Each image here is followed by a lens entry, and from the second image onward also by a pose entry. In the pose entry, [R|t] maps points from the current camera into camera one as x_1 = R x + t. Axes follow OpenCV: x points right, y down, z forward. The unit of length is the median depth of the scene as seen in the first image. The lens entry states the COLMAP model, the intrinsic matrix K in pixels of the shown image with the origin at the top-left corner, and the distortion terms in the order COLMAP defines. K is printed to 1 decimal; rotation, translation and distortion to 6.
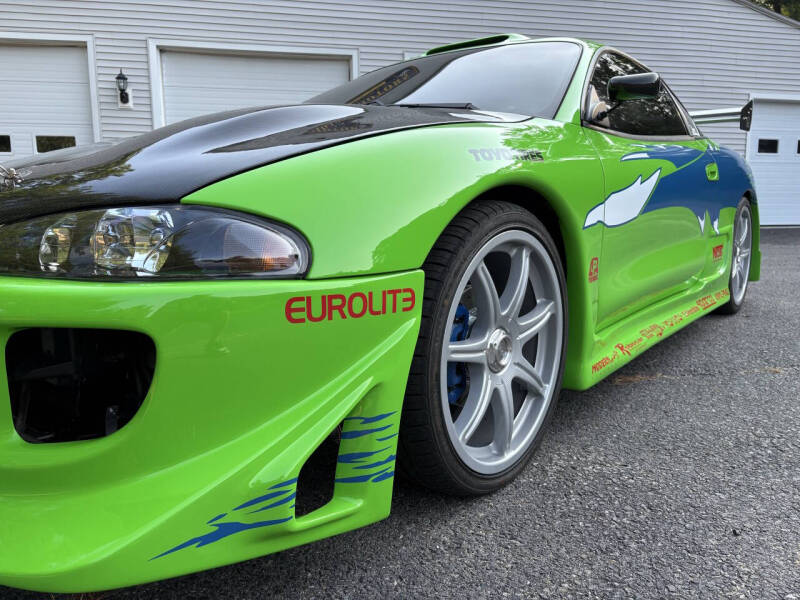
lens RADIAL K [[606.7, 0, 390.9], [0, 606.7, 300.0], [0, 0, 1]] dist [0.034140, -0.025277]
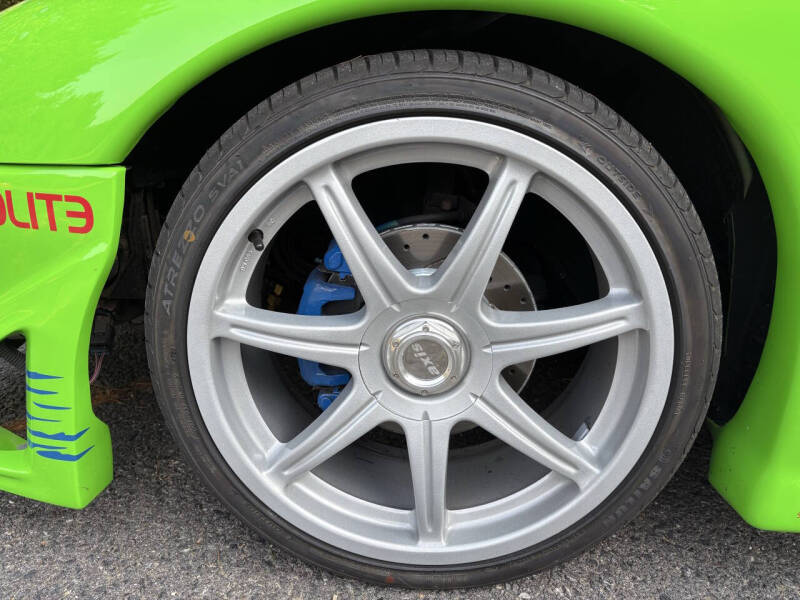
lens RADIAL K [[606.7, 0, 390.9], [0, 606.7, 300.0], [0, 0, 1]] dist [0.034140, -0.025277]
pose [[0.573133, 0.291252, -0.765958, 0.694897], [-0.131645, 0.955291, 0.264741, -0.121331], [0.808819, -0.050897, 0.585851, 0.890578]]
